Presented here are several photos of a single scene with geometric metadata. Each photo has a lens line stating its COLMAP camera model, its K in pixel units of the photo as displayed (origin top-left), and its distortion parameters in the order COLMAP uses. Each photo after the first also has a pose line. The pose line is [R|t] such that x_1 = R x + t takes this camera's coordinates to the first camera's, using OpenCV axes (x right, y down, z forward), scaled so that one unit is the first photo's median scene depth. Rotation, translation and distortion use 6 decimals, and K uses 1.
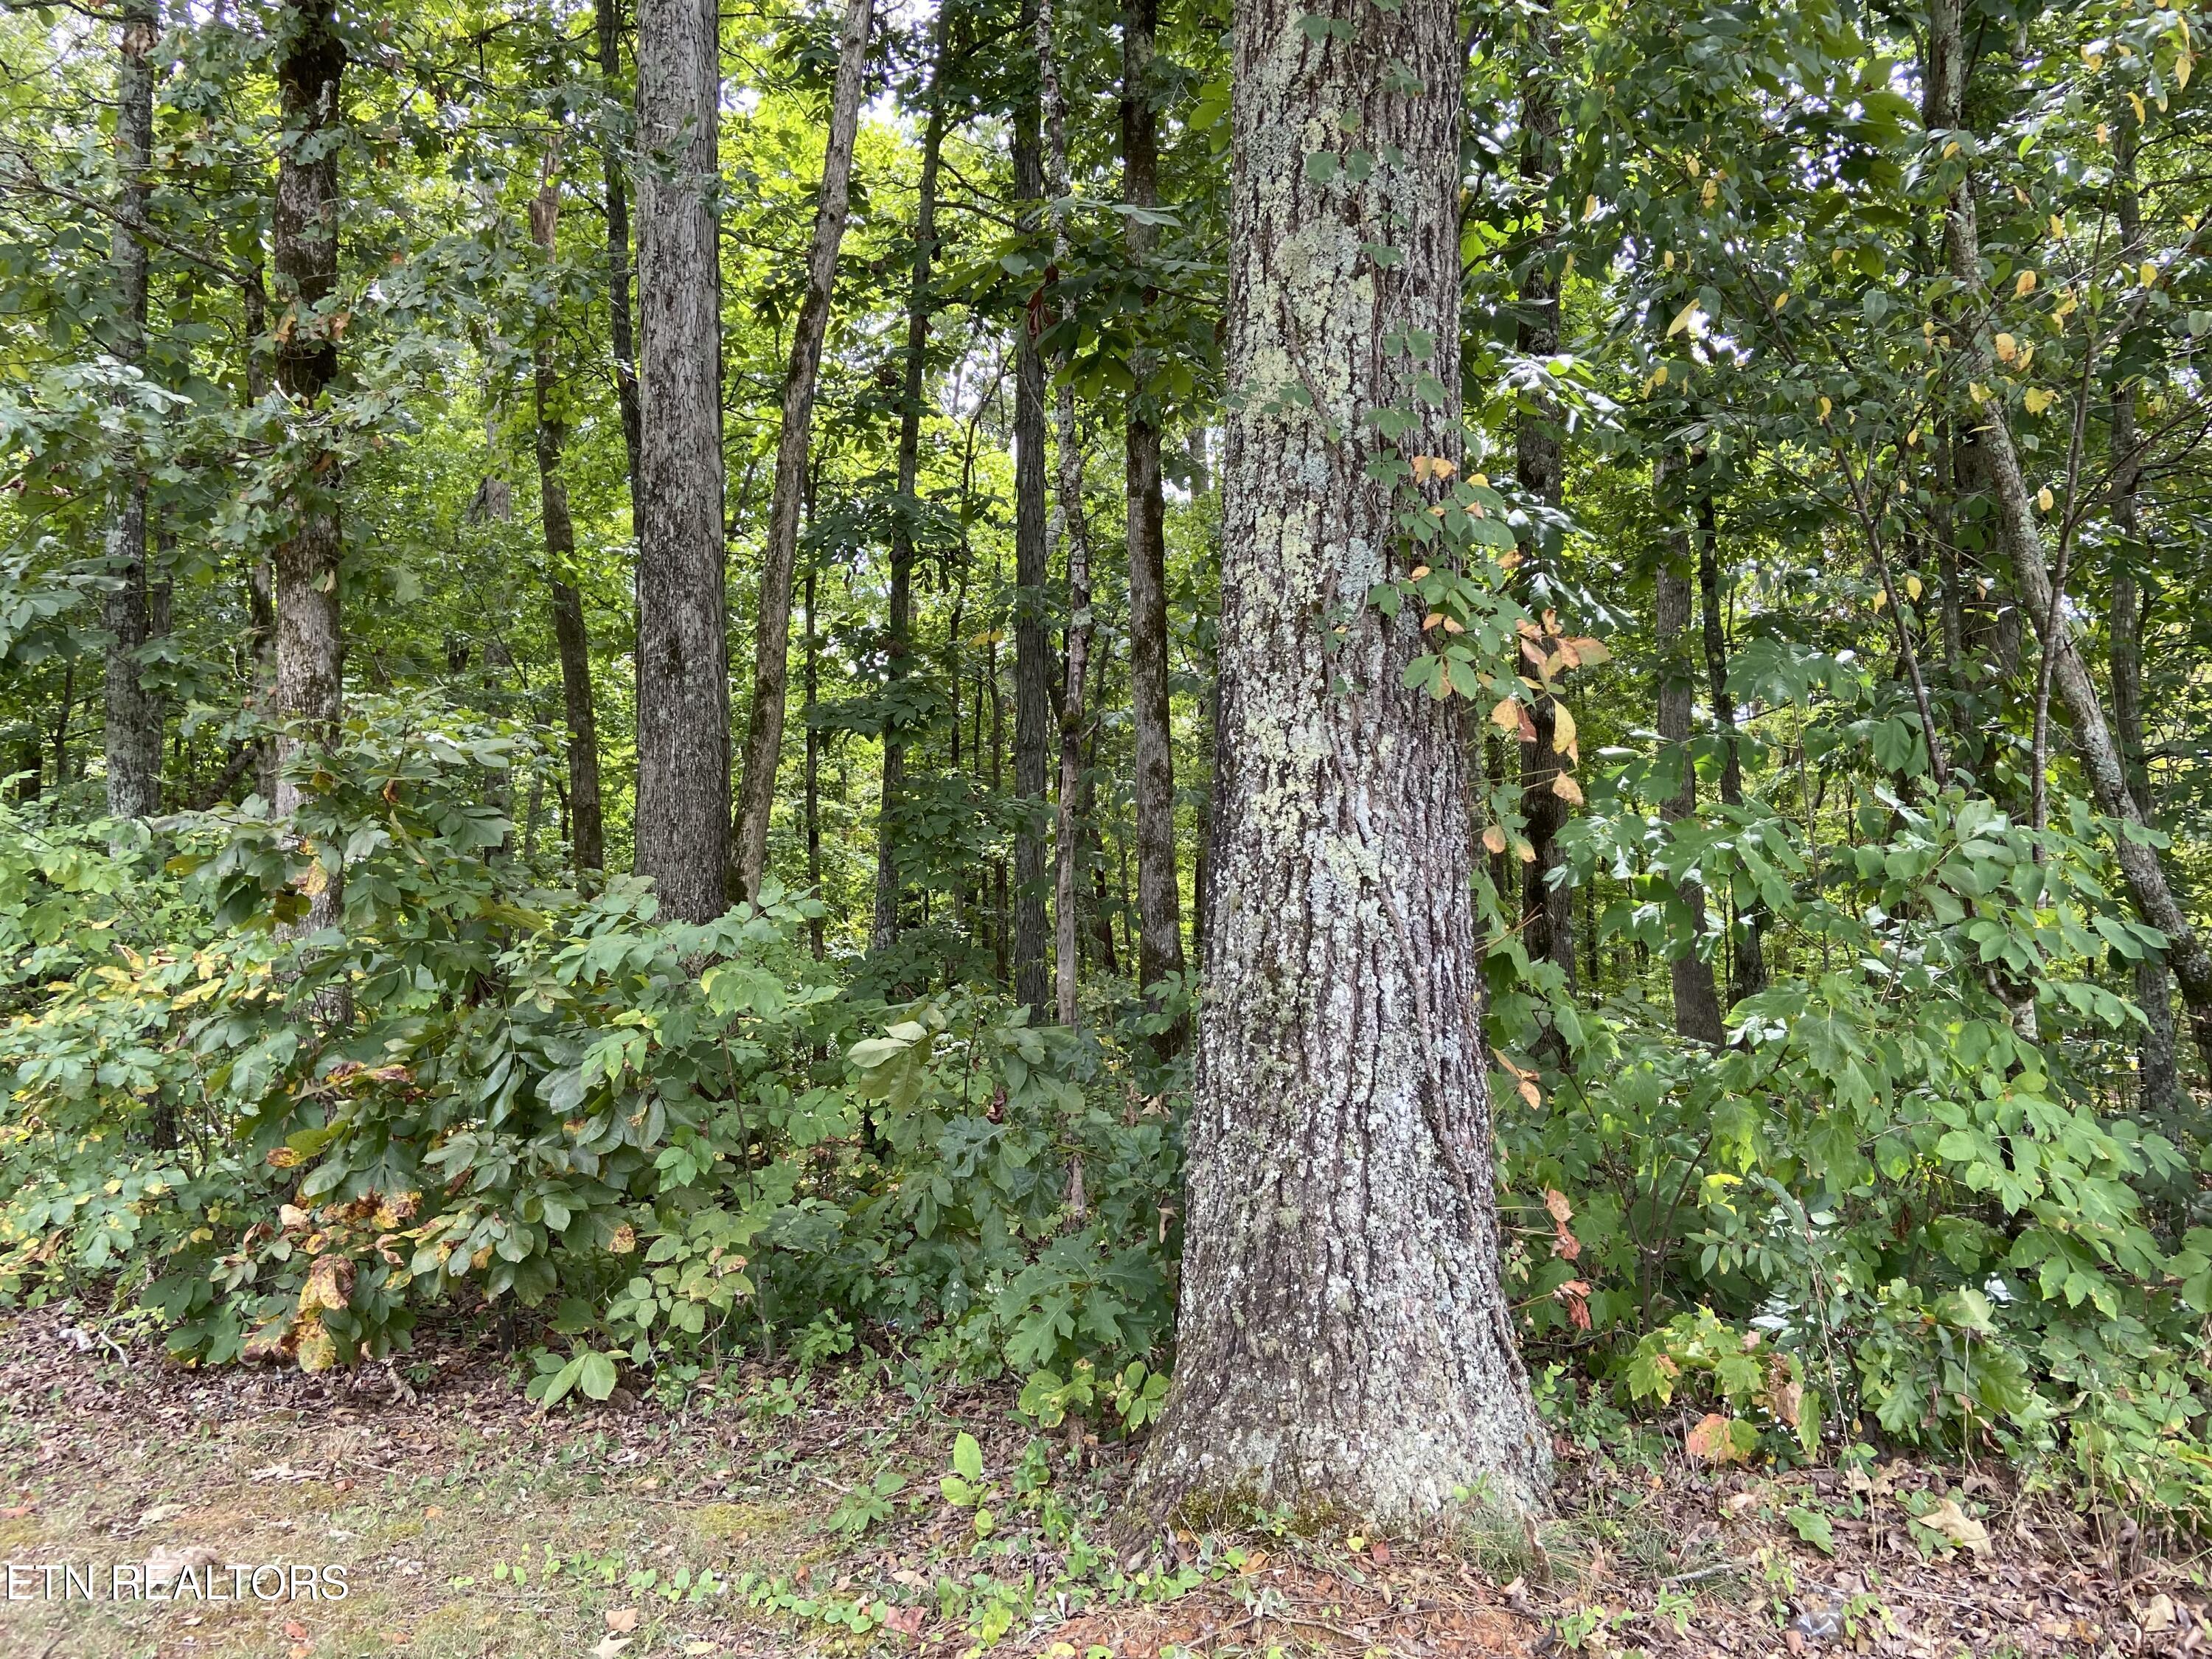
lens RADIAL K [[1629.5, 0, 1094.7], [0, 1629.5, 807.9], [0, 0, 1]] dist [0.107699, -0.130857]
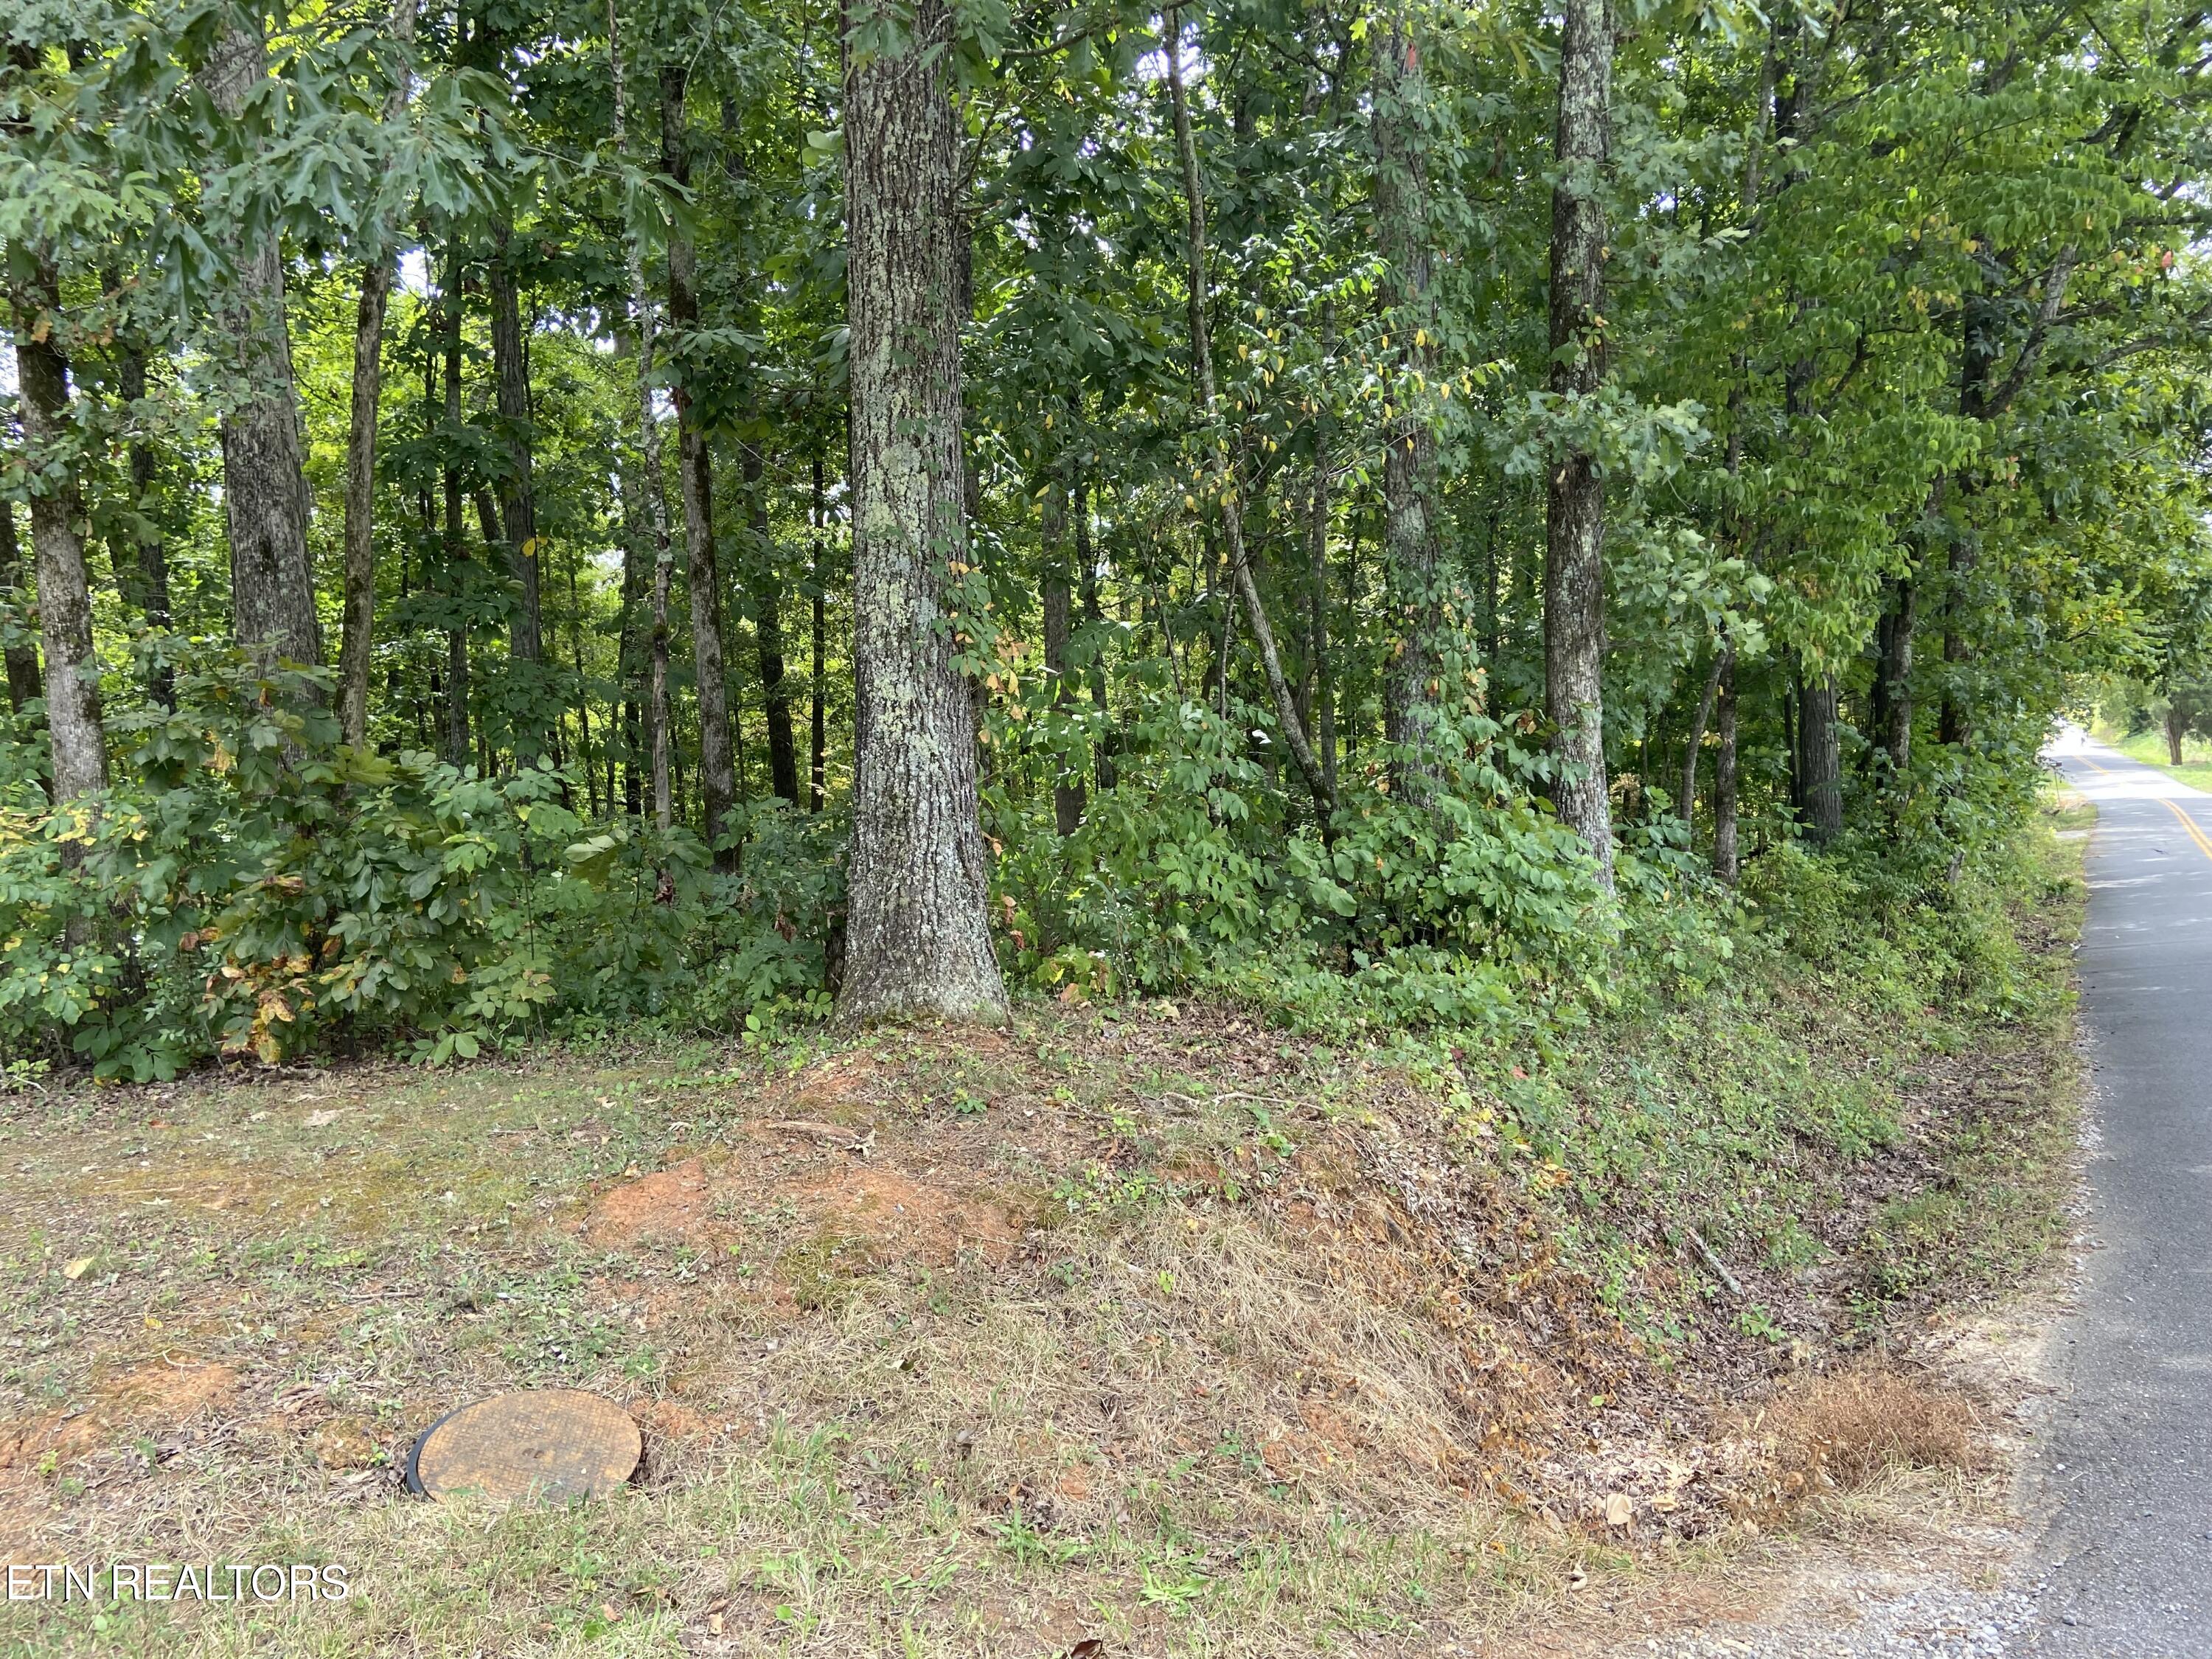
lens RADIAL K [[1629.5, 0, 1094.7], [0, 1629.5, 807.9], [0, 0, 1]] dist [0.107699, -0.130857]
pose [[0.935475, -0.036038, 0.351551, -0.406108], [0.000133, 0.994823, 0.101625, -0.107304], [-0.353394, -0.095021, 0.930636, -1.140749]]
